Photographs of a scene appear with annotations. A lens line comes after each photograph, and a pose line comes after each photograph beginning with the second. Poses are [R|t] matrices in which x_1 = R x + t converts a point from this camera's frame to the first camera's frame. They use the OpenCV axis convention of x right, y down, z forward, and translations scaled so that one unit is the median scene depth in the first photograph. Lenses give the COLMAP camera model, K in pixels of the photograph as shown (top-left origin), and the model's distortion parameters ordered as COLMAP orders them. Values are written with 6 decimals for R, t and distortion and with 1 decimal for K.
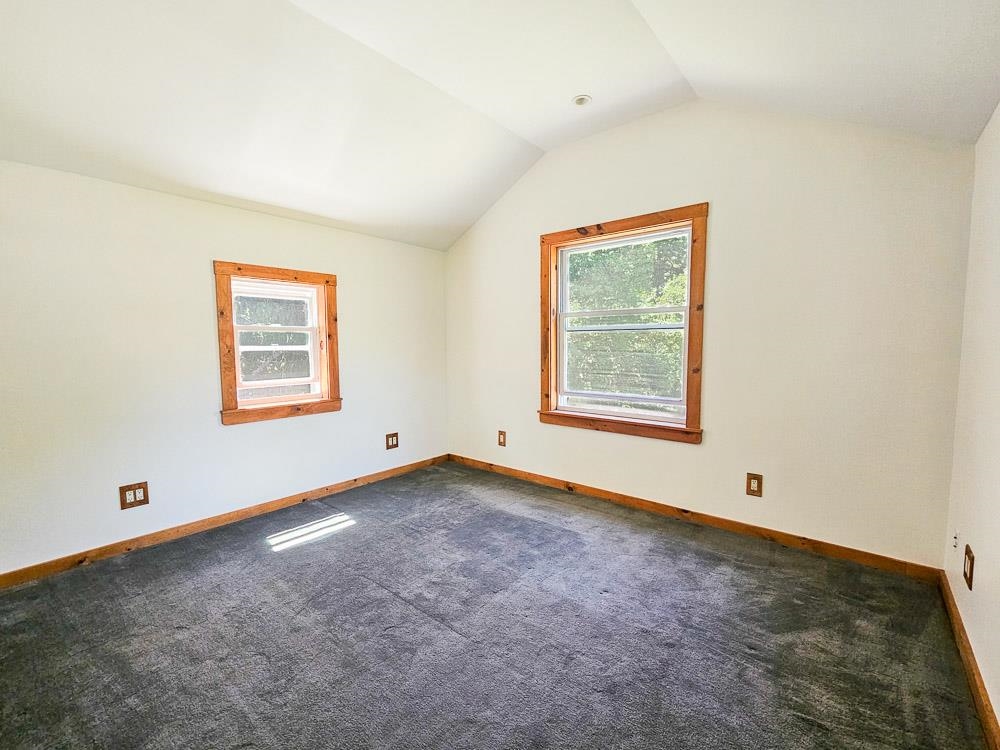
lens RADIAL K [[411.8, 0, 503.0], [0, 411.8, 375.0], [0, 0, 1]] dist [-0.001055, 0.001694]
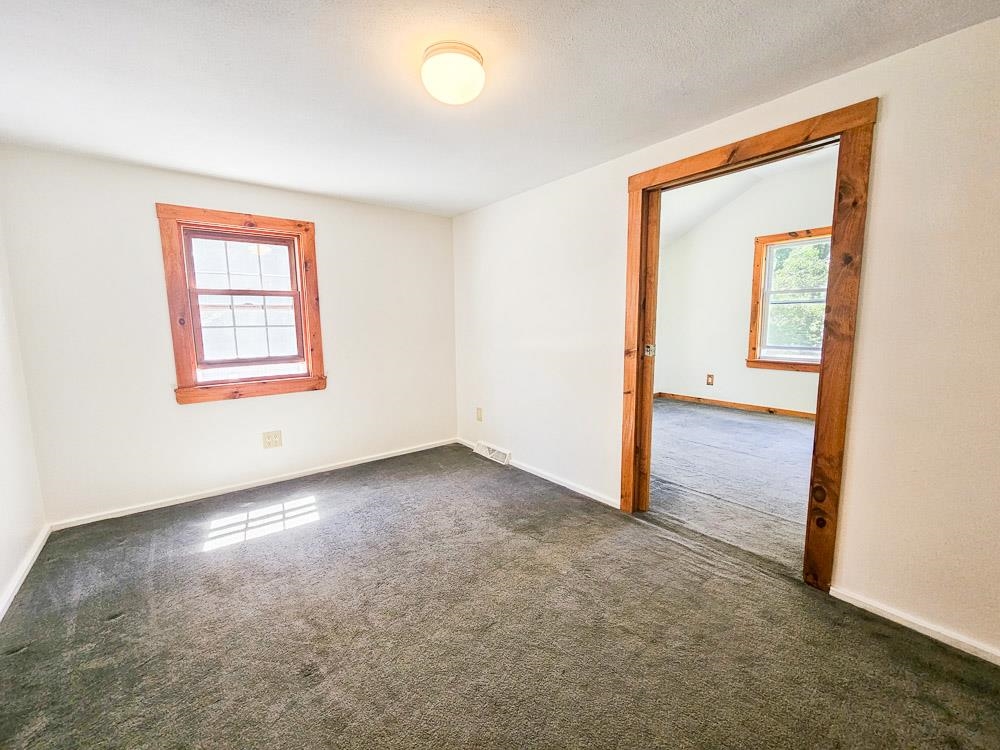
lens RADIAL K [[411.8, 0, 497.5], [0, 411.8, 374.3], [0, 0, 1]] dist [-0.001055, 0.001694]
pose [[0.983877, 0.015525, -0.178173, -0.528100], [-0.006392, 0.998641, 0.051719, 0.072024], [0.178733, -0.049746, 0.982639, -0.600825]]
